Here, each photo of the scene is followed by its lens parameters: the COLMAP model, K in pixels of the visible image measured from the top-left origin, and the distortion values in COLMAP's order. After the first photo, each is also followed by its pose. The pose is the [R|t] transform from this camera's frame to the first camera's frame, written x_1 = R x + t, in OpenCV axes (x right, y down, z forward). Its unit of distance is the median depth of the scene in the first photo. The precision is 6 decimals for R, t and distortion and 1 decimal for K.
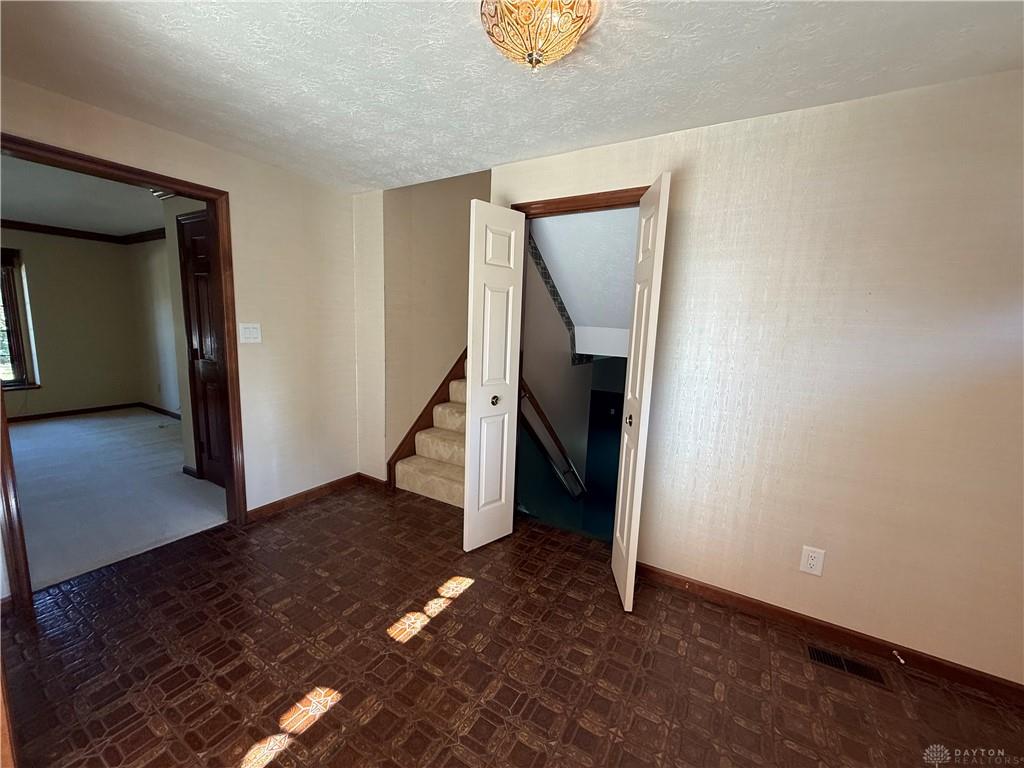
lens RADIAL K [[408.9, 0, 508.2], [0, 408.9, 382.7], [0, 0, 1]] dist [-0.000236, 0.000056]
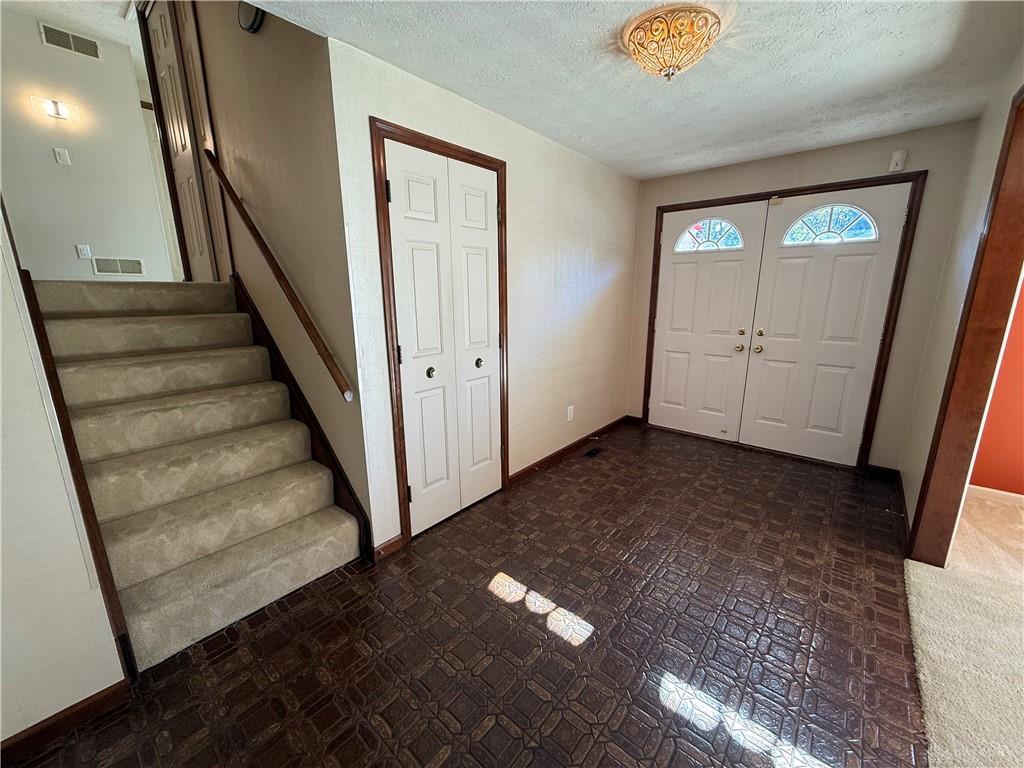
lens RADIAL K [[408.9, 0, 508.2], [0, 408.9, 383.4], [0, 0, 1]] dist [-0.000236, 0.000056]
pose [[0.172524, -0.255152, 0.951385, -0.965475], [0.159318, 0.960378, 0.228673, -0.144628], [-0.972036, 0.112121, 0.206339, 0.863398]]
